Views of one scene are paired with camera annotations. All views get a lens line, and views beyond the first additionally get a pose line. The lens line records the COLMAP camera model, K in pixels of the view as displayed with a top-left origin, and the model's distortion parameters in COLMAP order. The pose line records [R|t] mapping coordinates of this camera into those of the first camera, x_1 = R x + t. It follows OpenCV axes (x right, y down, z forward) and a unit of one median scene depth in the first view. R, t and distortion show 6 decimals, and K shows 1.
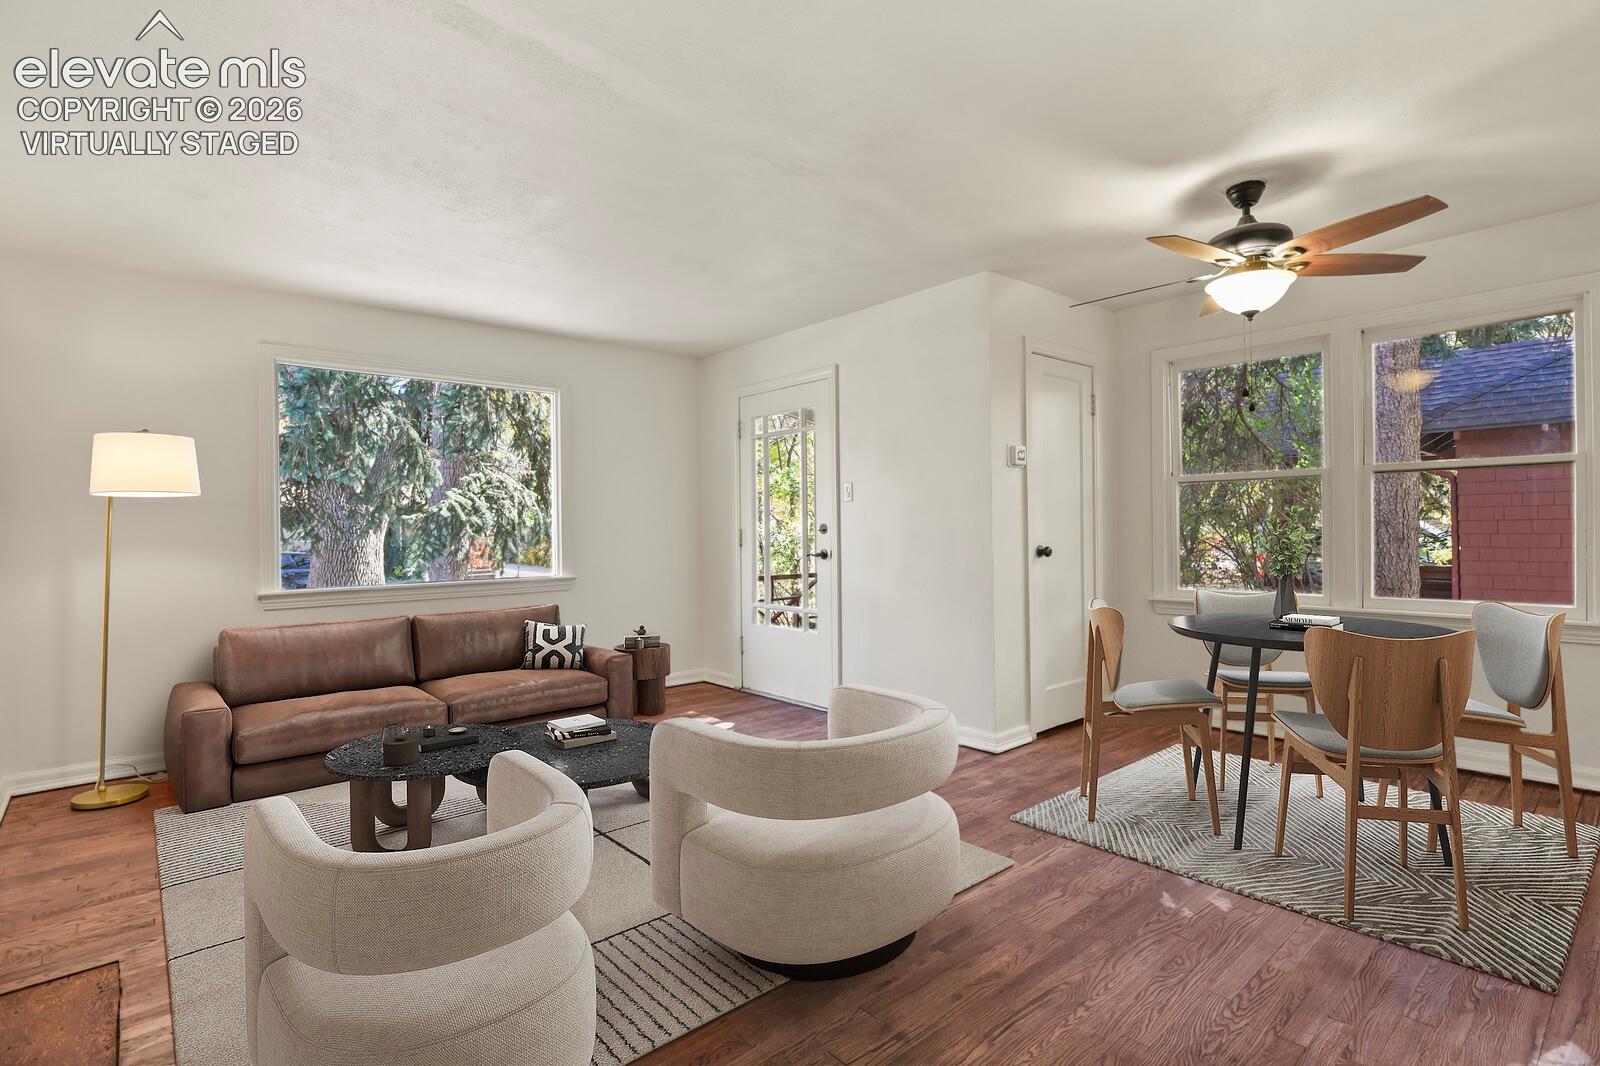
lens RADIAL K [[778.7, 0, 809.5], [0, 778.7, 537.2], [0, 0, 1]] dist [-0.009050, -0.000827]
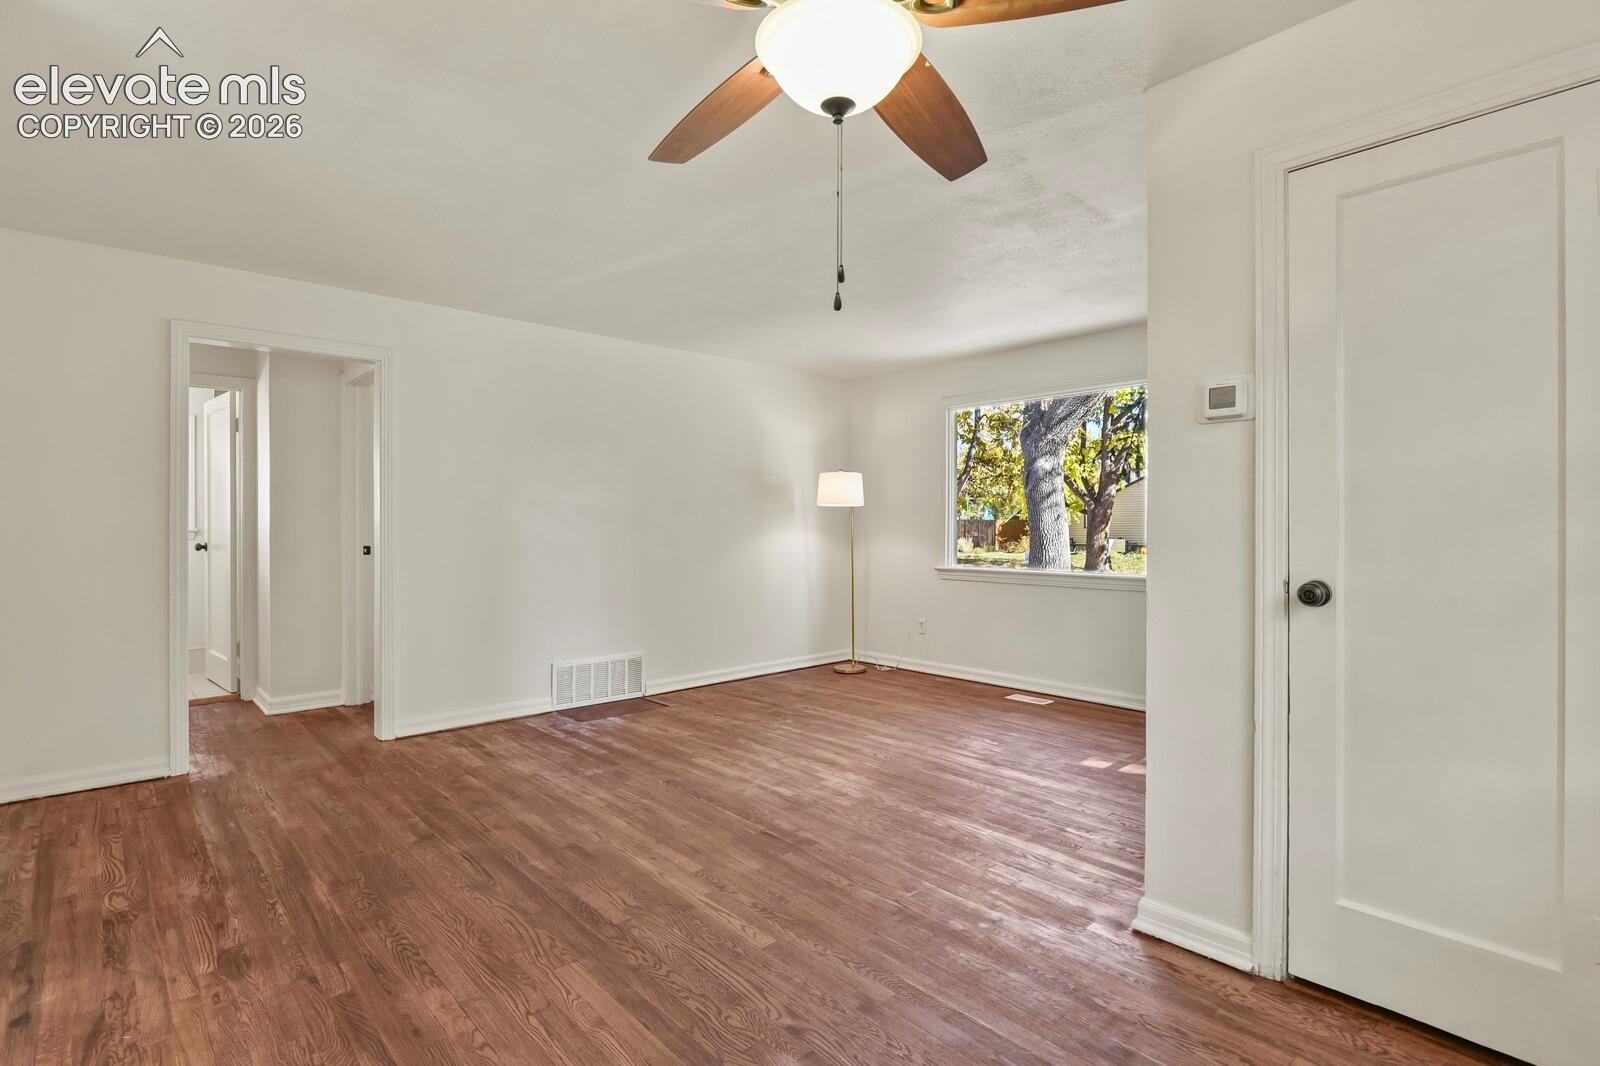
lens RADIAL K [[778.7, 0, 809.5], [0, 778.7, 537.2], [0, 0, 1]] dist [-0.009050, -0.000827]
pose [[0.016365, 0.024521, -0.999565, 0.969939], [-0.018144, 0.999542, 0.024223, -0.026712], [0.999701, 0.017739, 0.016802, 0.894224]]
